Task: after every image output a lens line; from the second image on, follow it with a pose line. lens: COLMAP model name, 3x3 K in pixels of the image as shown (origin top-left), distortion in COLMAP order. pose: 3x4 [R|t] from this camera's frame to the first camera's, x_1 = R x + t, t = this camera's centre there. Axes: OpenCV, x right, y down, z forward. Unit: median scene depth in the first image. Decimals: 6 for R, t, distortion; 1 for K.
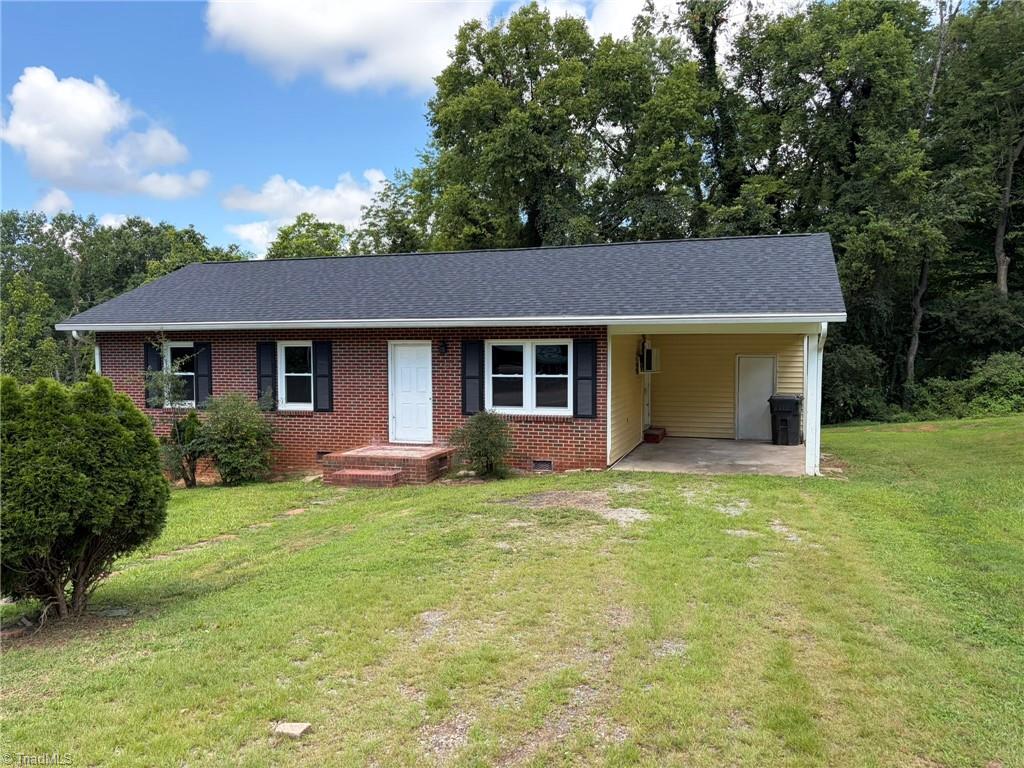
lens RADIAL K [[767.5, 0, 512.0], [0, 767.5, 384.0], [0, 0, 1]] dist [0.023360, -0.011113]
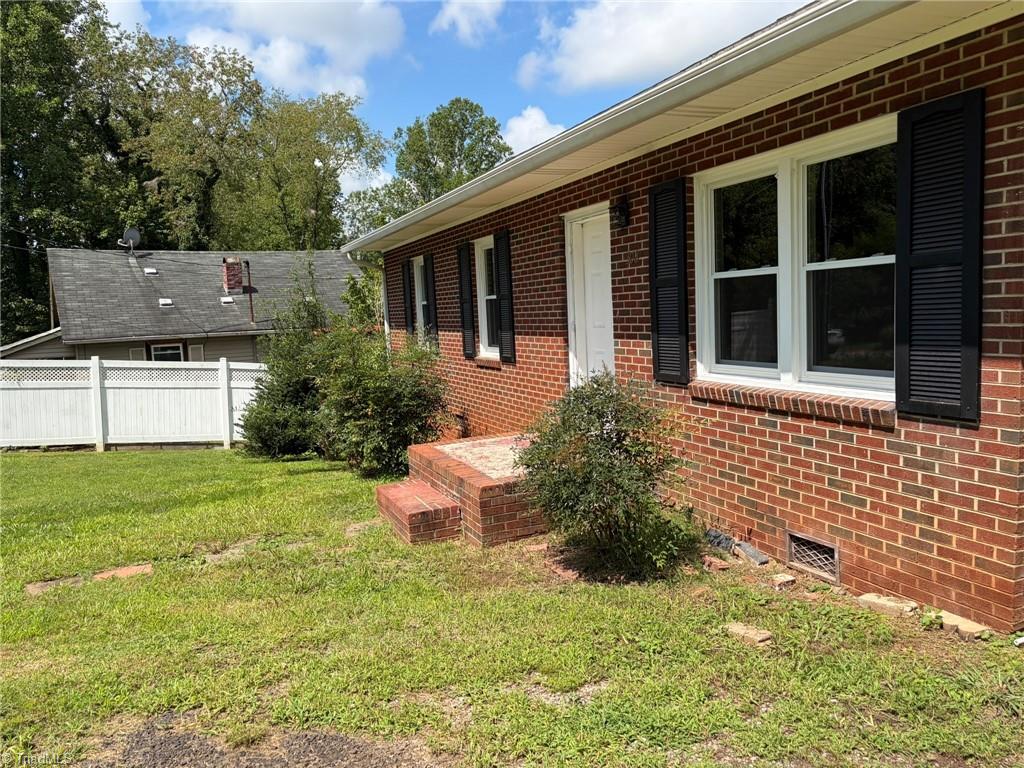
lens RADIAL K [[767.5, 0, 512.0], [0, 767.5, 384.0], [0, 0, 1]] dist [0.023360, -0.011113]
pose [[0.614867, 0.050926, -0.786985, 0.203050], [0.012194, 0.997180, 0.074055, 0.012188], [0.788537, -0.055130, 0.612511, 0.705430]]
